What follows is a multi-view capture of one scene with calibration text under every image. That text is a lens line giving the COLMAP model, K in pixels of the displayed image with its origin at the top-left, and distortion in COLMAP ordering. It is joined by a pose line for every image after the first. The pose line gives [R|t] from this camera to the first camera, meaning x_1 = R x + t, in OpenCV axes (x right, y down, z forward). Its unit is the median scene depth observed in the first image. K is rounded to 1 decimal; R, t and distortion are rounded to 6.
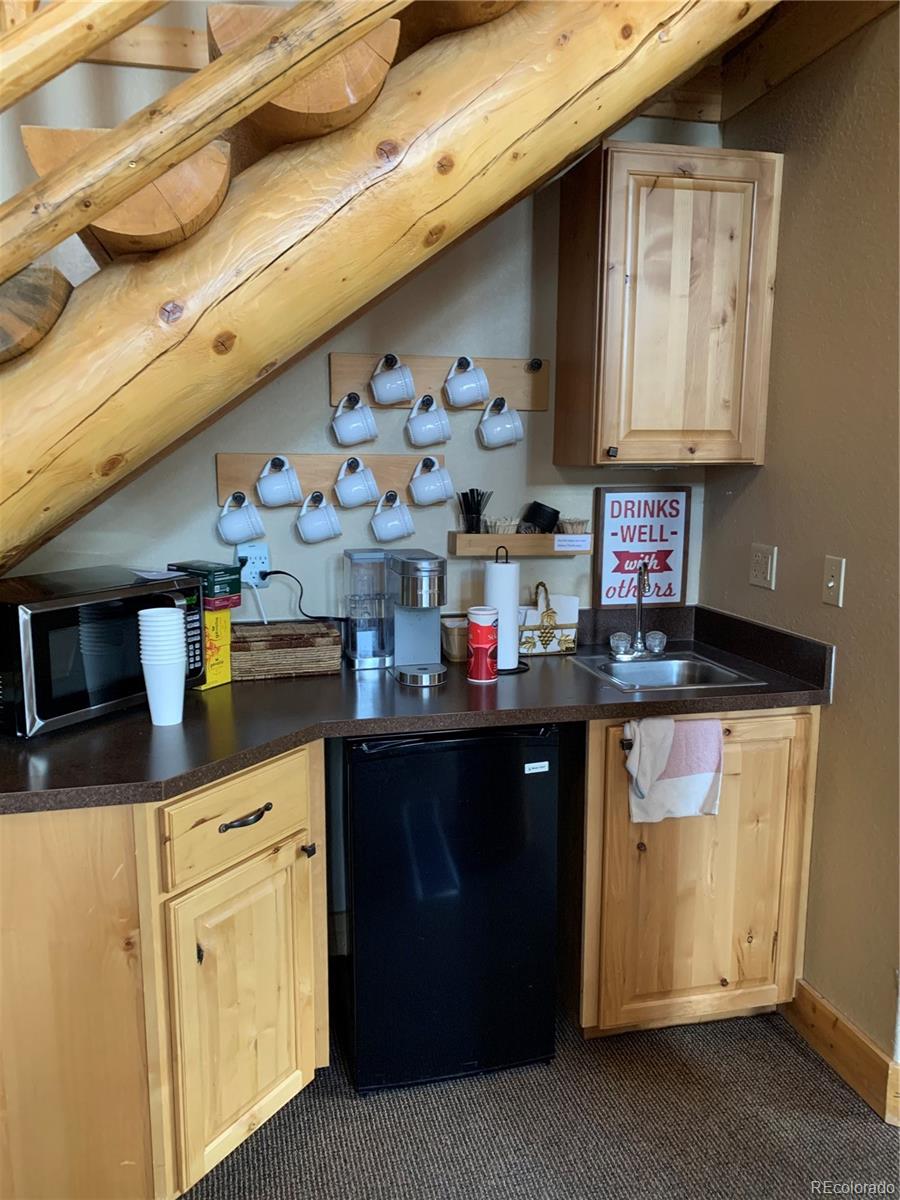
lens RADIAL K [[906.6, 0, 447.4], [0, 906.6, 608.6], [0, 0, 1]] dist [0.021560, -0.025989]
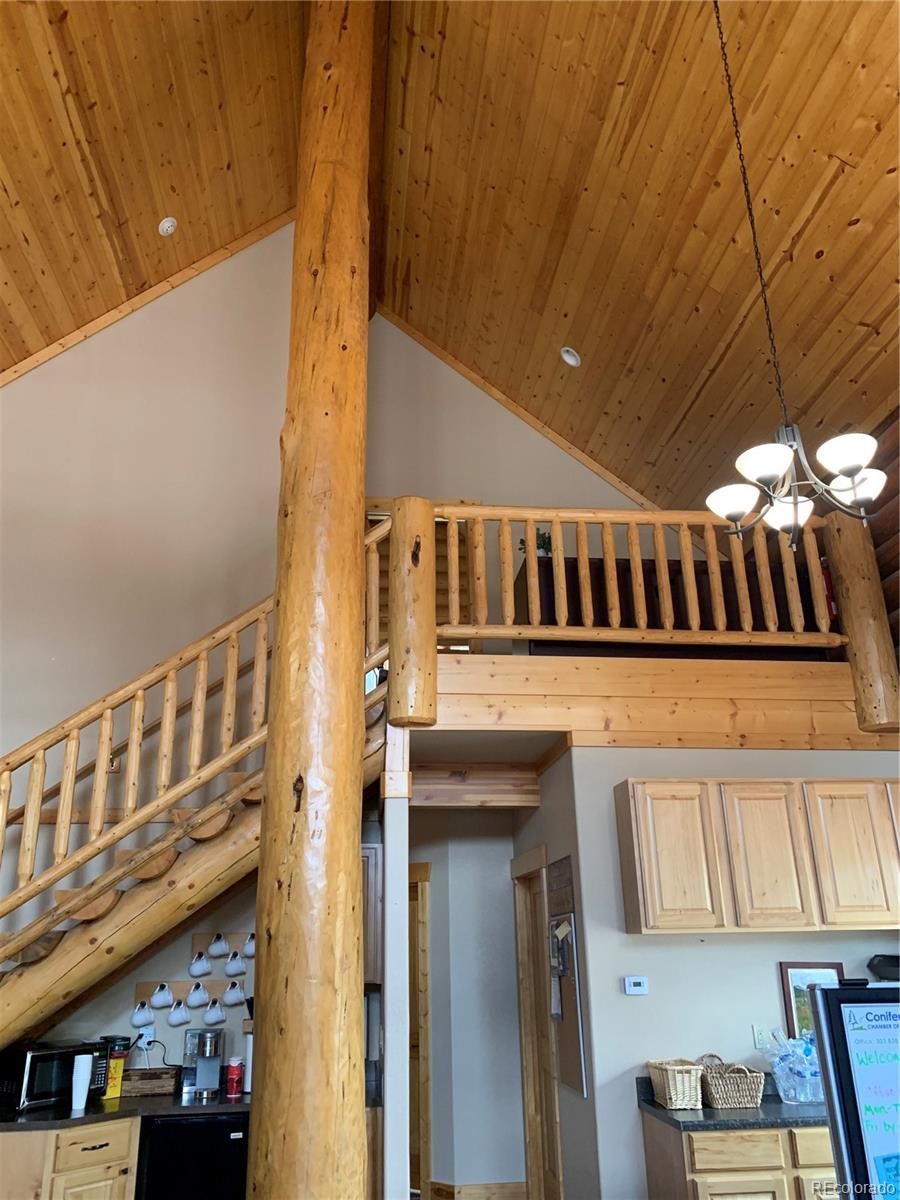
lens RADIAL K [[906.6, 0, 455.4], [0, 906.6, 602.2], [0, 0, 1]] dist [0.021560, -0.025989]
pose [[0.992218, -0.064251, -0.106659, 0.937602], [0.002897, 0.868267, -0.496088, 0.148060], [0.124483, 0.491918, 0.861696, -1.470829]]
